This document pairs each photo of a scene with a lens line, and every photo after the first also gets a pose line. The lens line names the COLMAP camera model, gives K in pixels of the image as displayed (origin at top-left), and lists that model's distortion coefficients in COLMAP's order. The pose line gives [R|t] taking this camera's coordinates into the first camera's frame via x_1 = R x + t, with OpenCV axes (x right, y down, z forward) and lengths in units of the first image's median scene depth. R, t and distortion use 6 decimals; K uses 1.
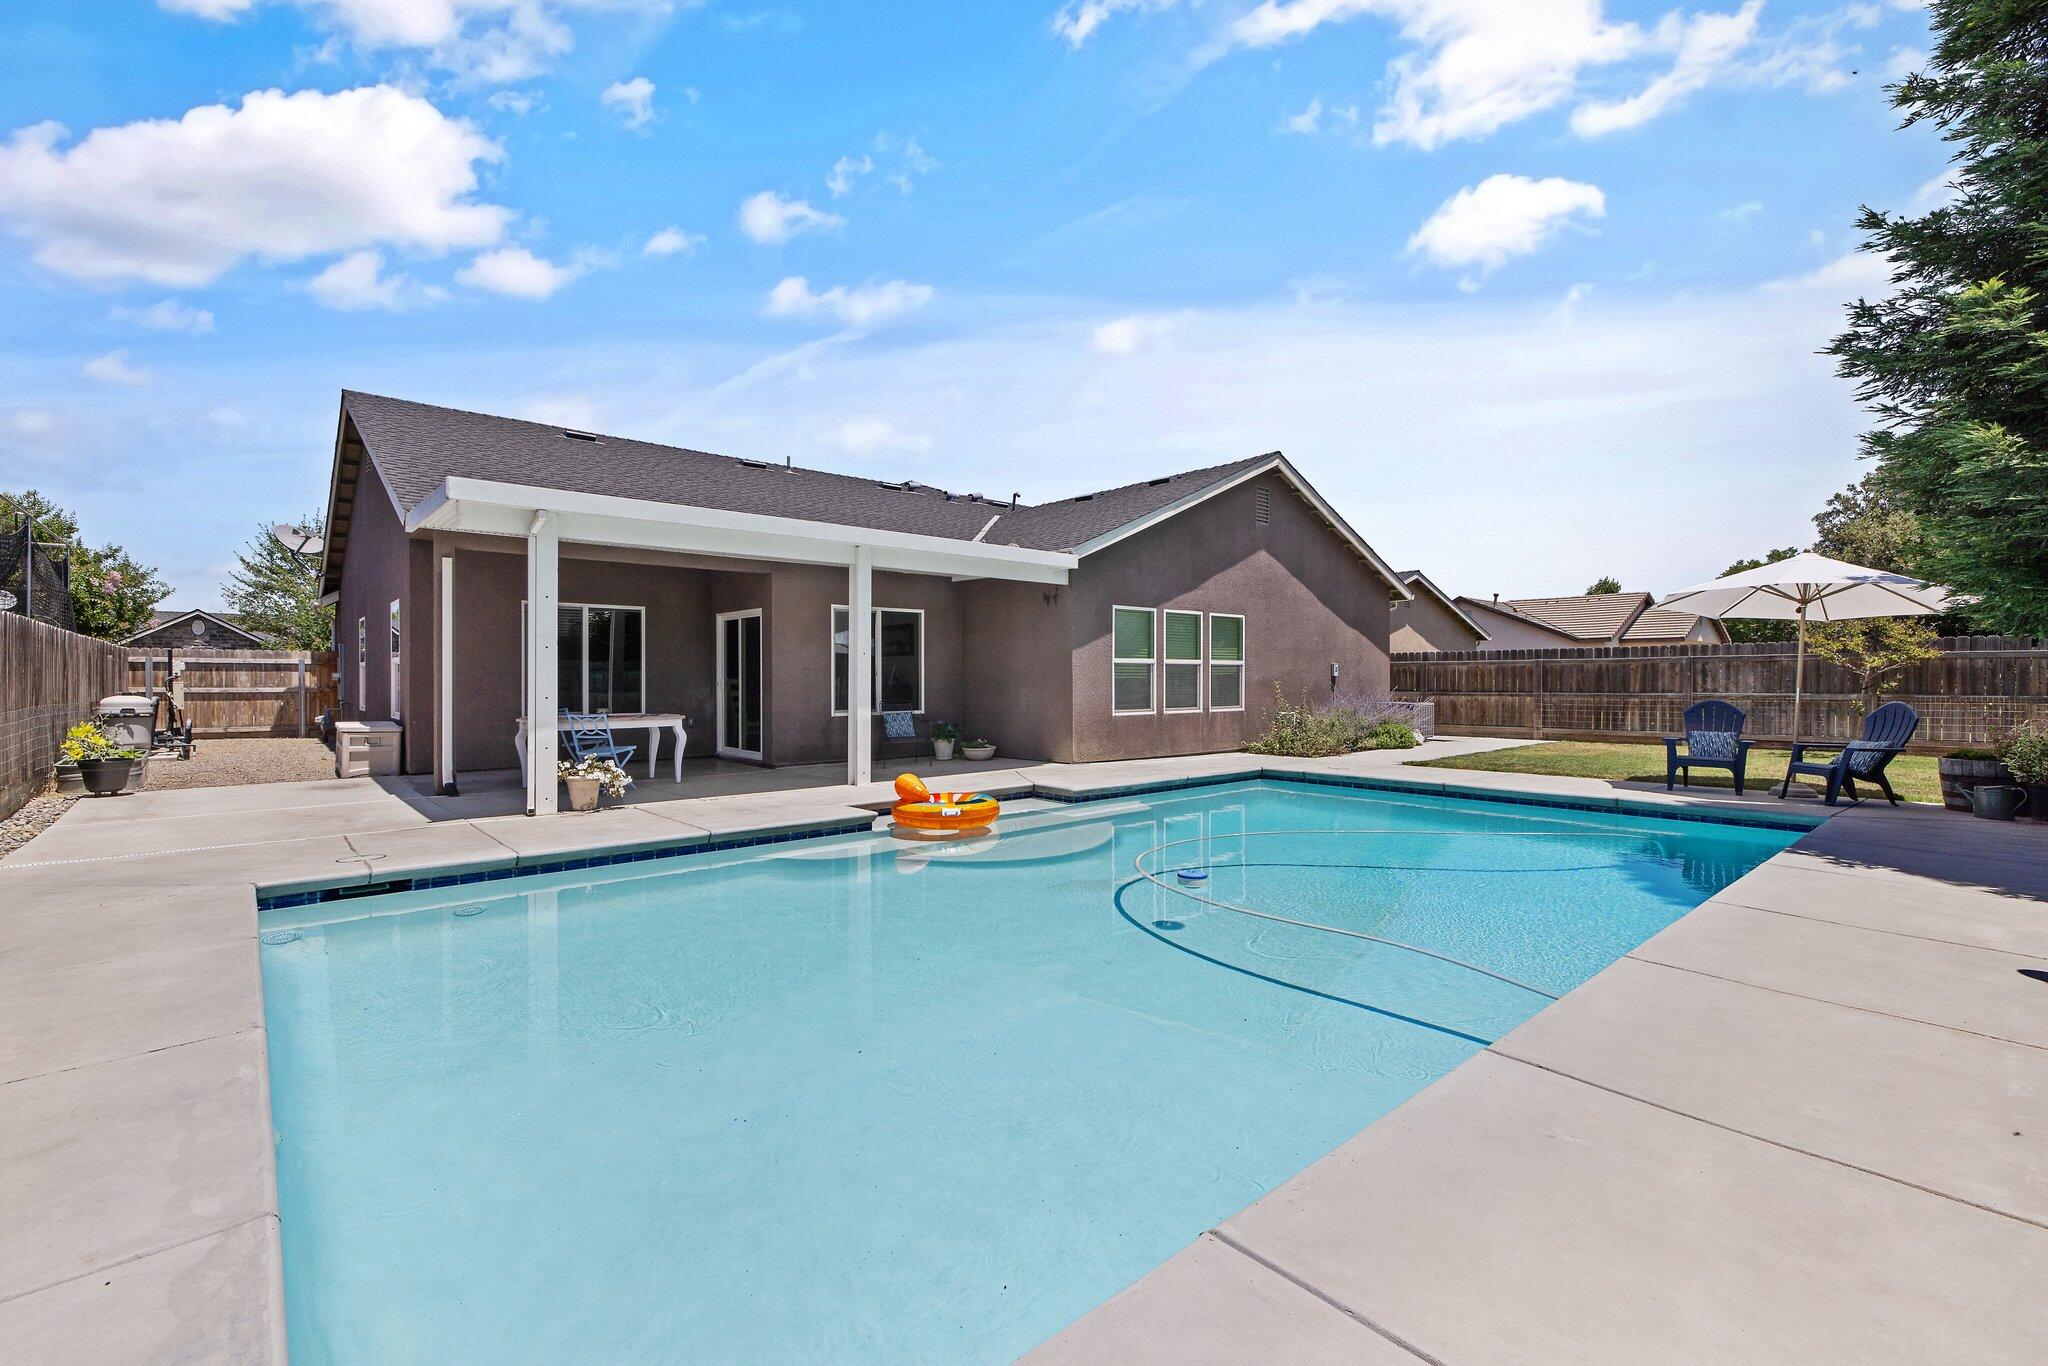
lens RADIAL K [[877.6, 0, 1027.7], [0, 877.6, 676.5], [0, 0, 1]] dist [0.000060, 0.000269]
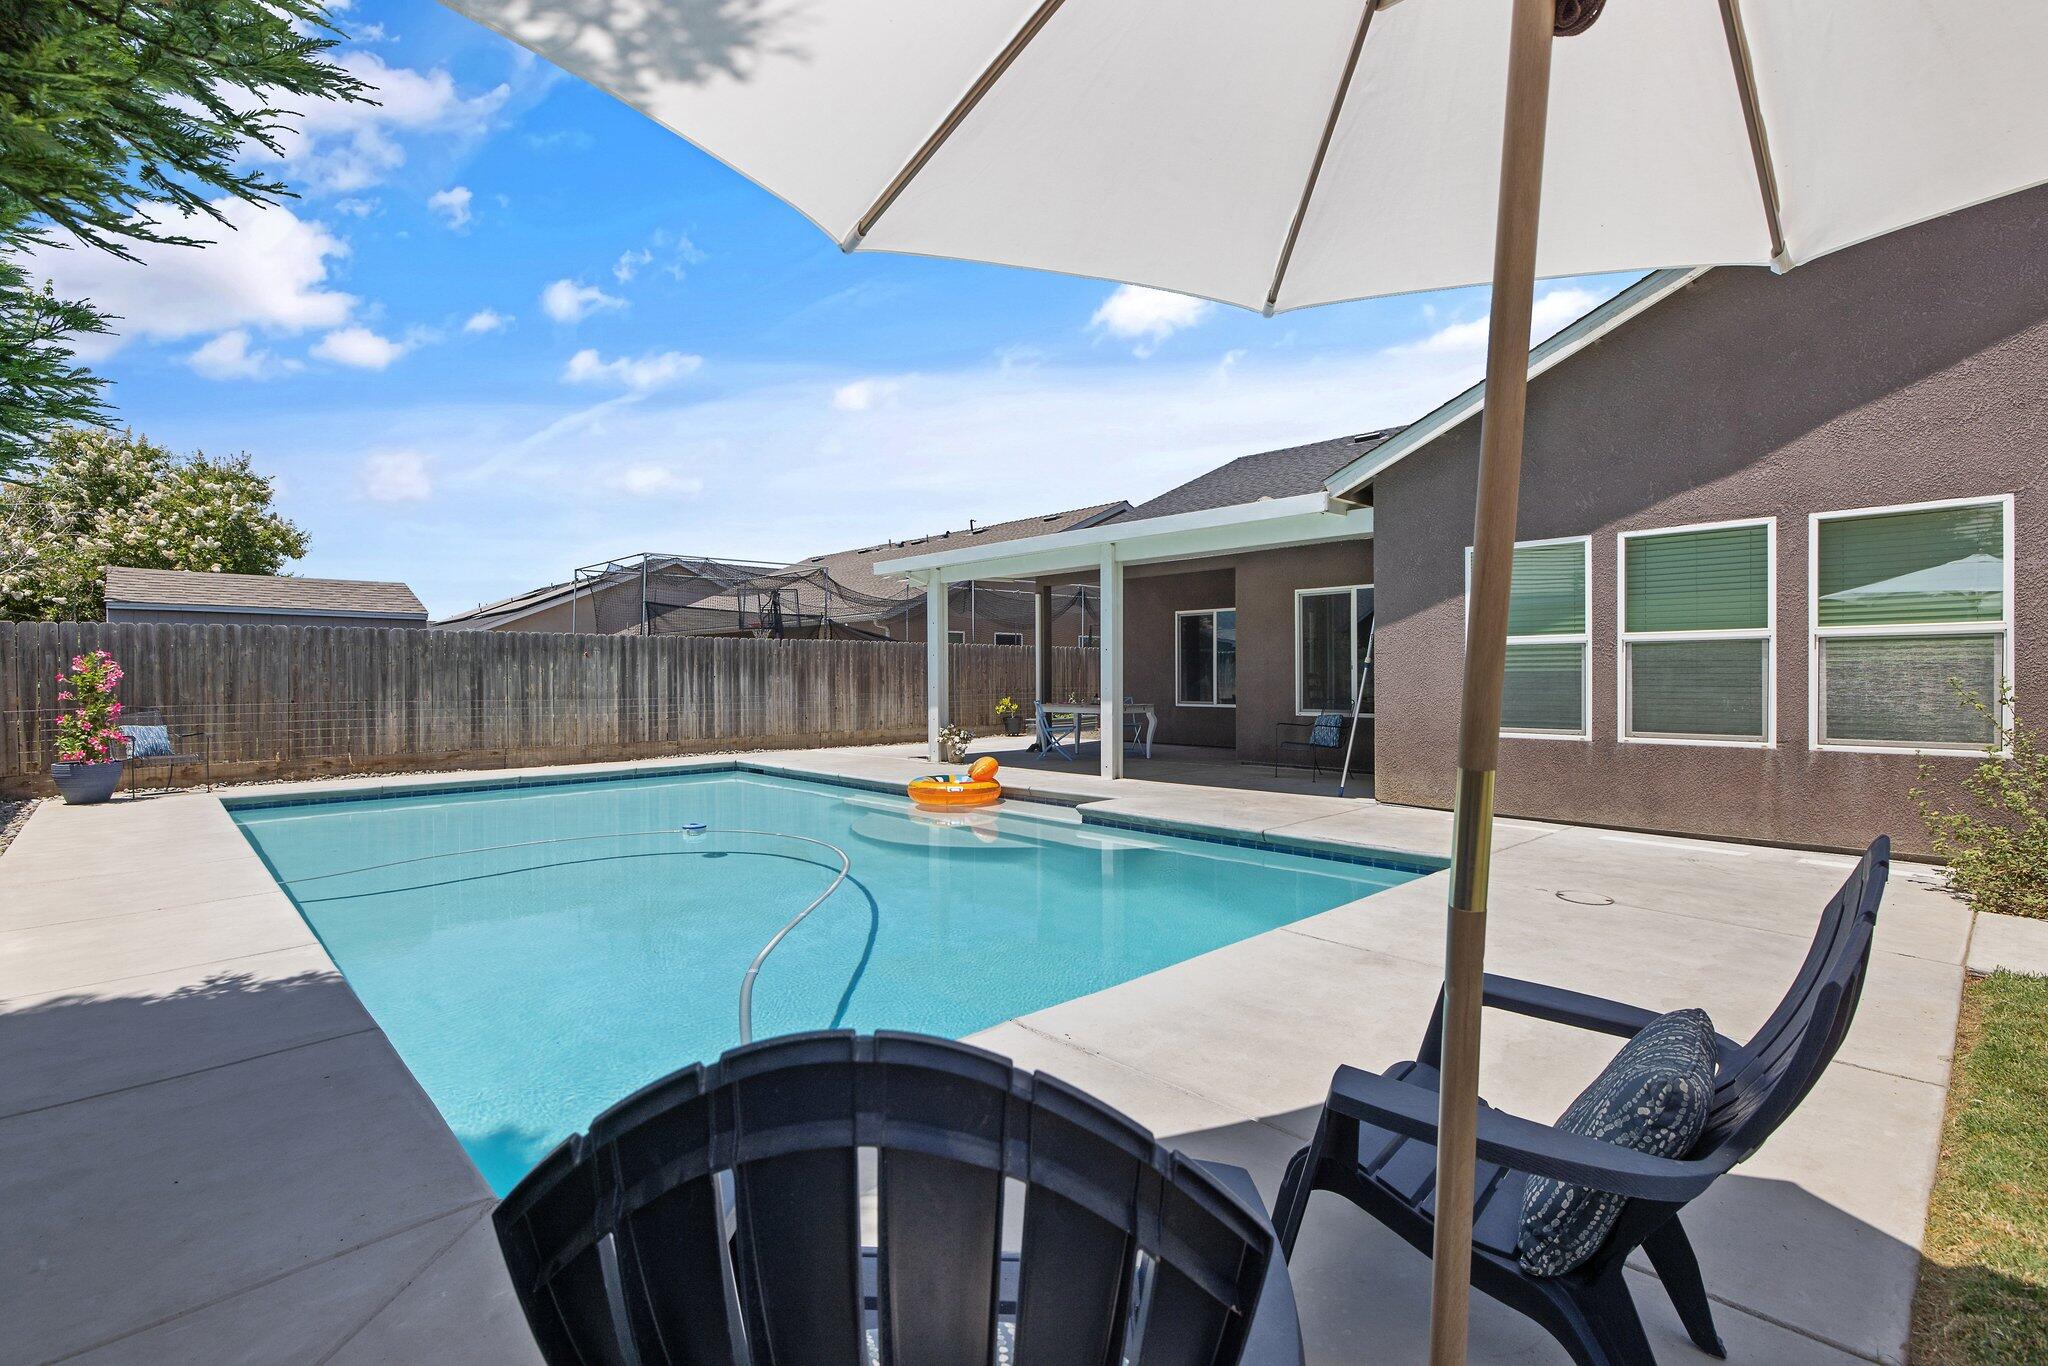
lens RADIAL K [[958.0, 0, 1026.2], [0, 958.0, 664.5], [0, 0, 1]] dist [-0.020573, 0.013970]
pose [[0.032308, -0.009342, -0.999434, 0.664430], [0.009405, 0.999915, -0.009042, 0.000186], [0.999434, -0.009107, 0.032393, 0.626869]]
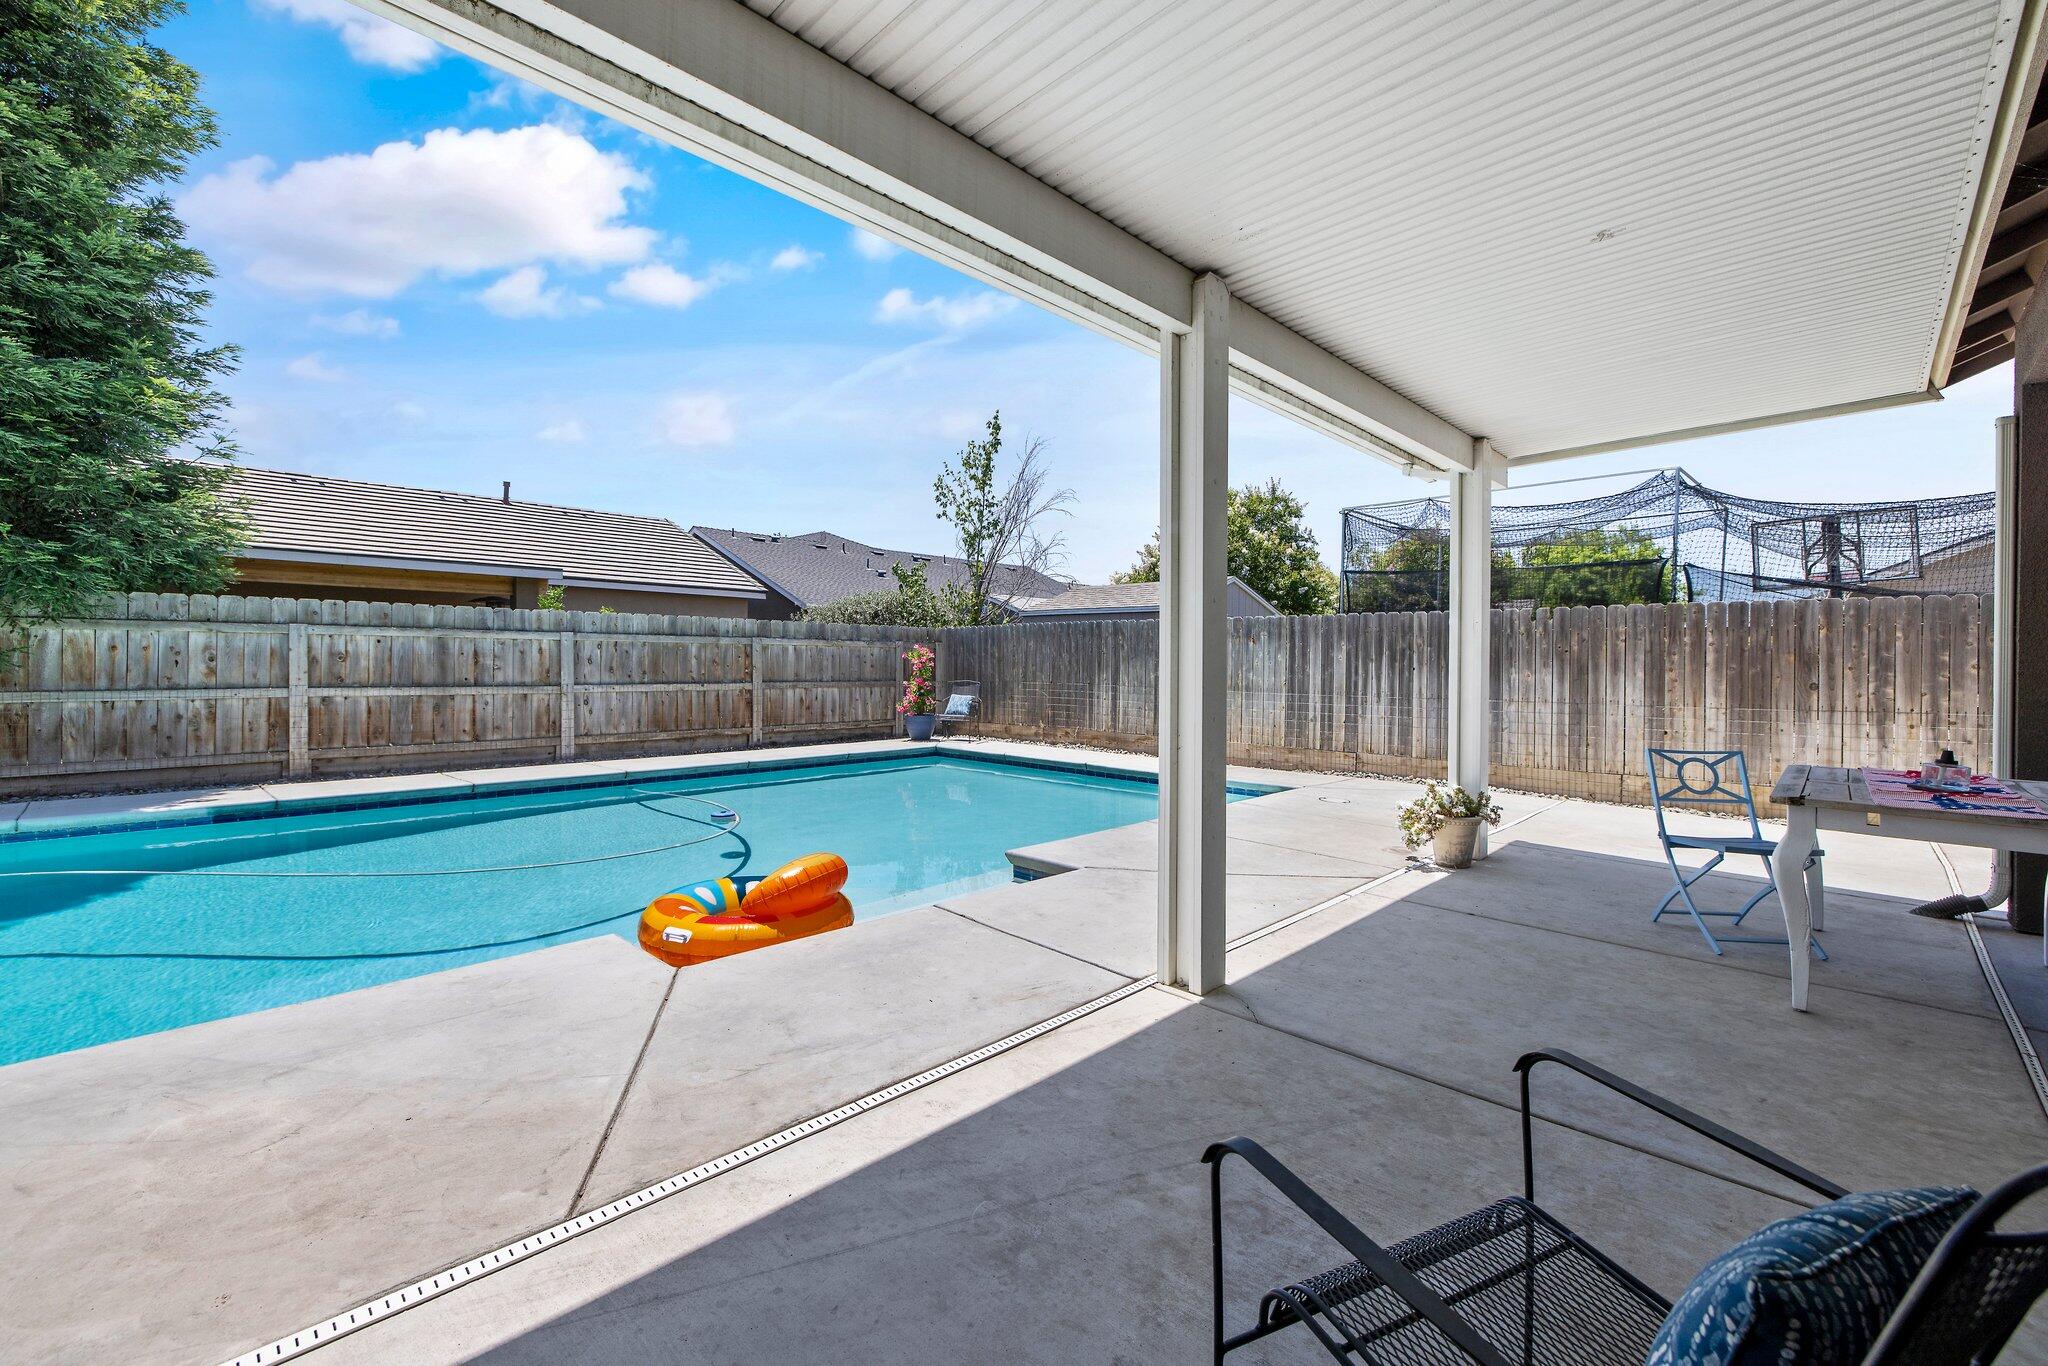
lens RADIAL K [[862.2, 0, 1018.4], [0, 862.2, 670.3], [0, 0, 1]] dist [0.001027, -0.000062]
pose [[-0.997601, -0.007443, -0.068824, -0.075225], [-0.007901, 0.999948, 0.006387, 0.000109], [0.068773, 0.006916, -0.997608, 0.963118]]
